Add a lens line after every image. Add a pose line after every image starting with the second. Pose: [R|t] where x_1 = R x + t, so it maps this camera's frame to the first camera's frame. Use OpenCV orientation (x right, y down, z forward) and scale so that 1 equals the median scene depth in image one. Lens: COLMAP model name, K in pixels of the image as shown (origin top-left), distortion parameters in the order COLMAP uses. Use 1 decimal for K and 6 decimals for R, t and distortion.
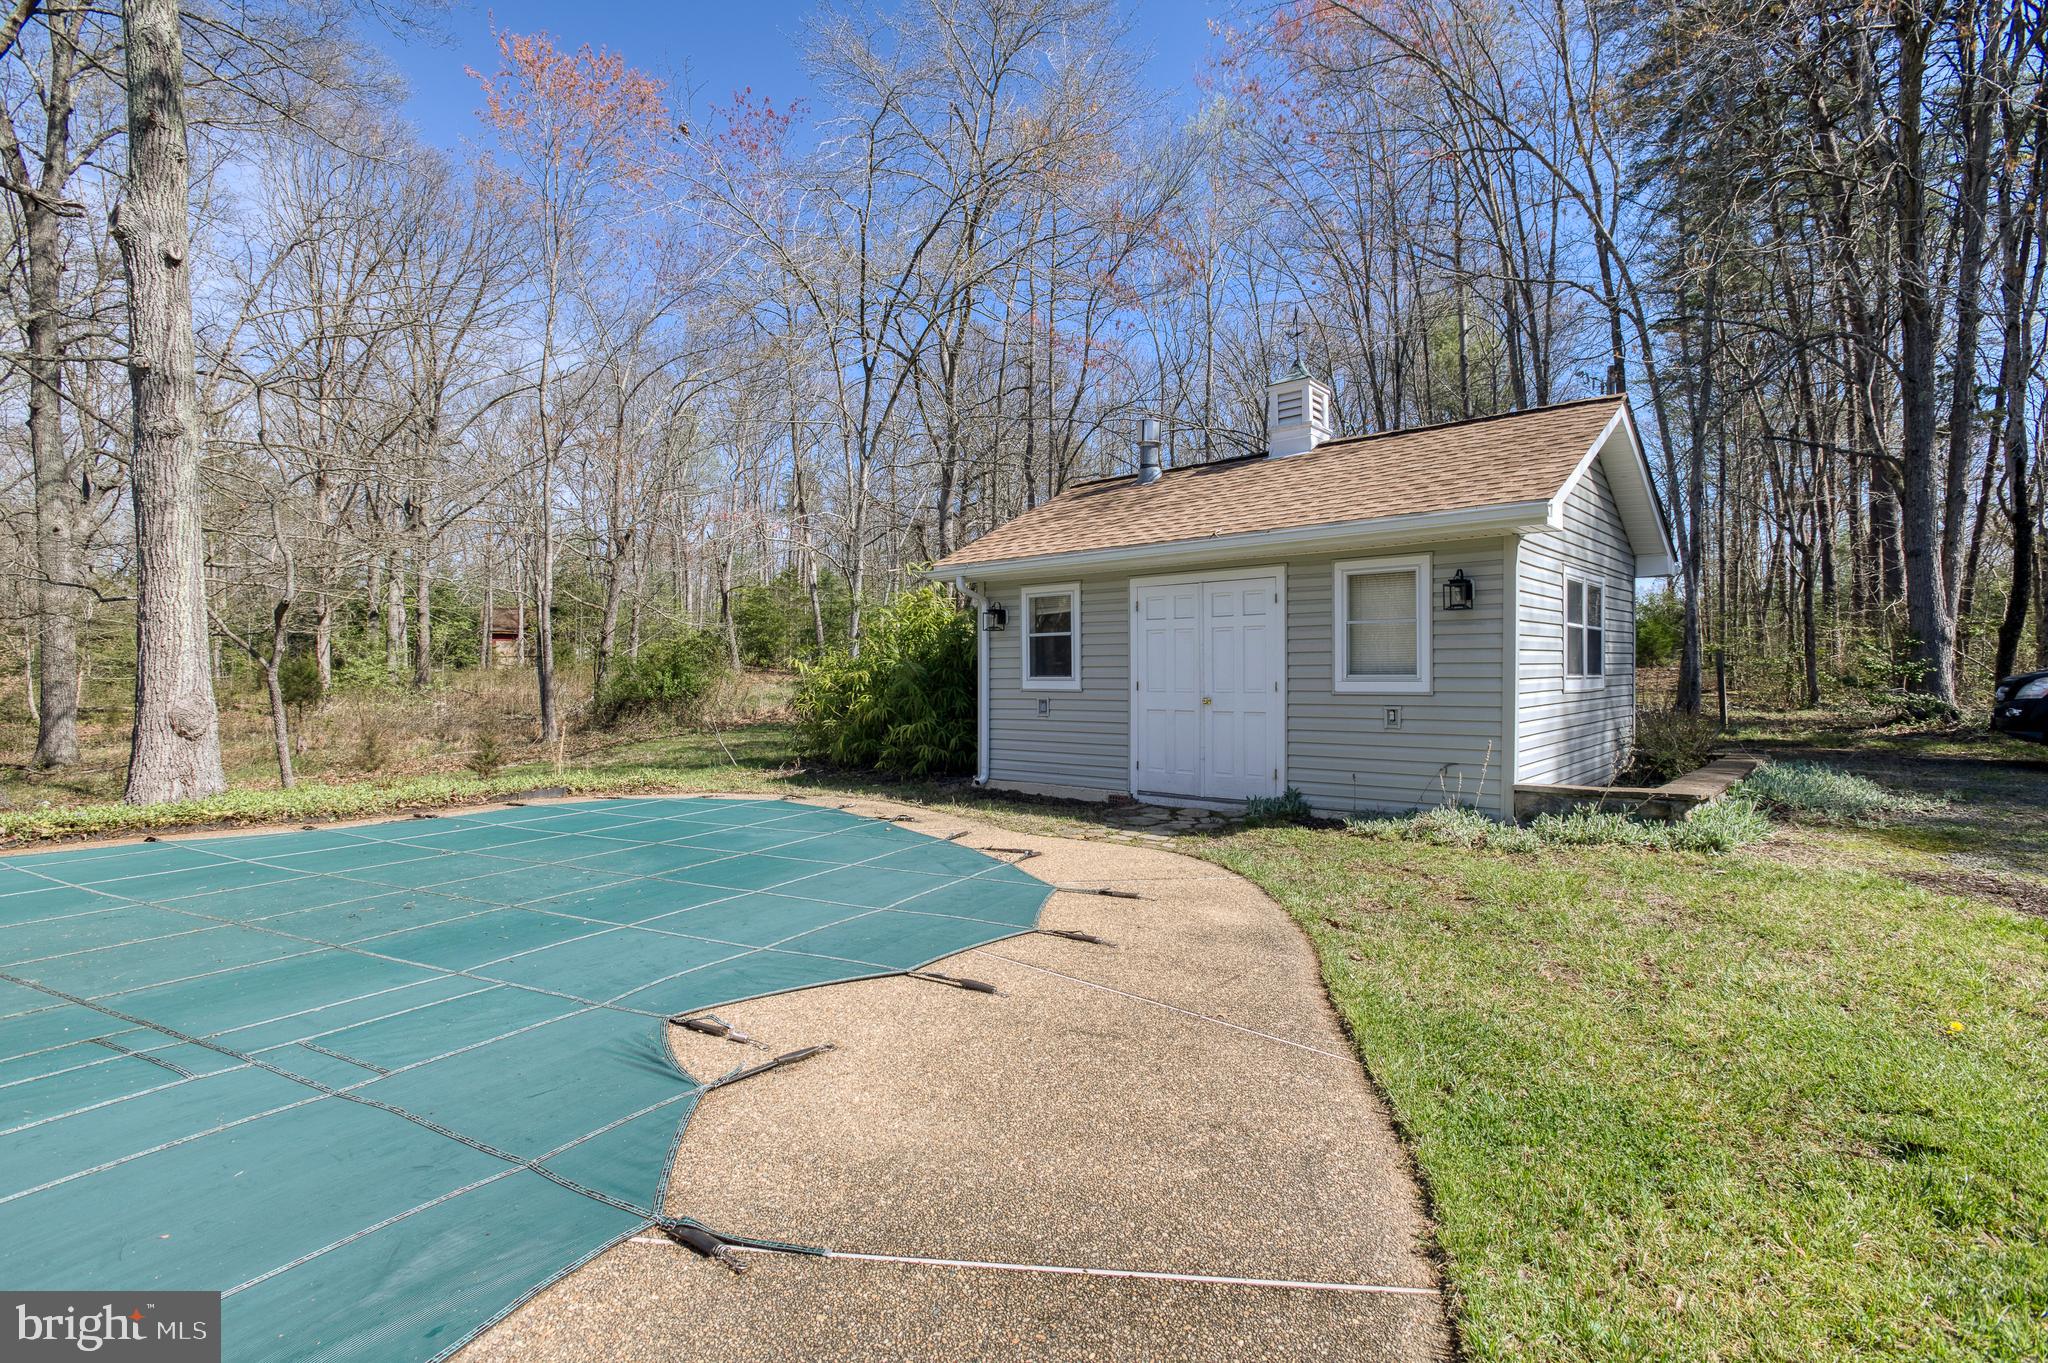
lens RADIAL K [[986.5, 0, 1018.3], [0, 986.5, 680.3], [0, 0, 1]] dist [-0.059876, 0.028338]
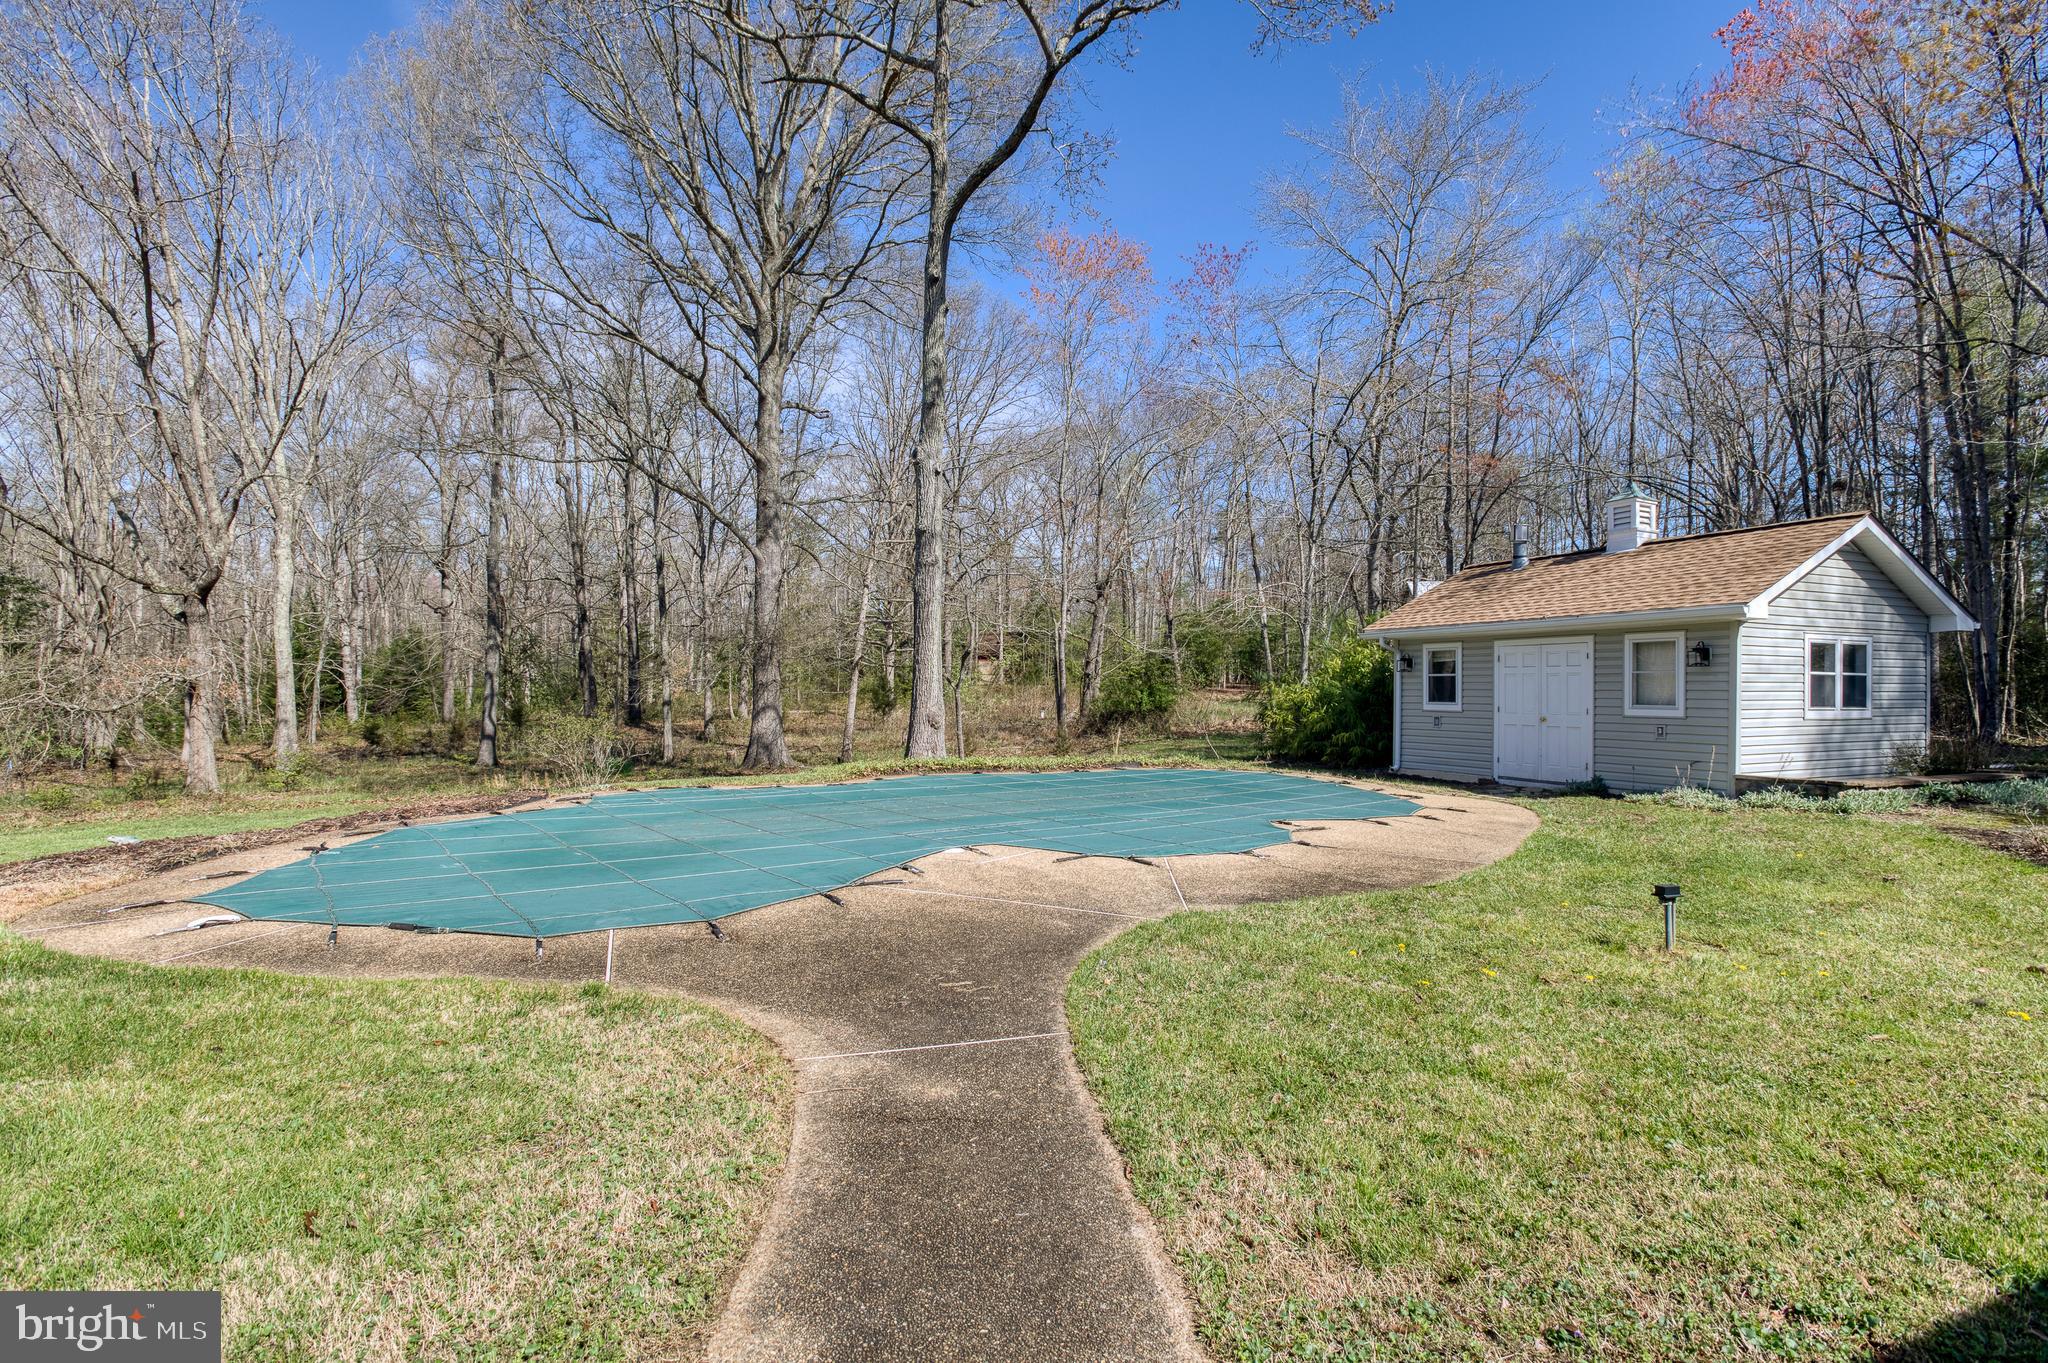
lens RADIAL K [[986.5, 0, 1018.3], [0, 986.5, 680.3], [0, 0, 1]] dist [-0.059876, 0.028338]
pose [[0.912601, 0.007865, -0.408776, 0.051221], [-0.014640, 0.999802, -0.013448, -0.007618], [0.408590, 0.018257, 0.912536, -0.667068]]
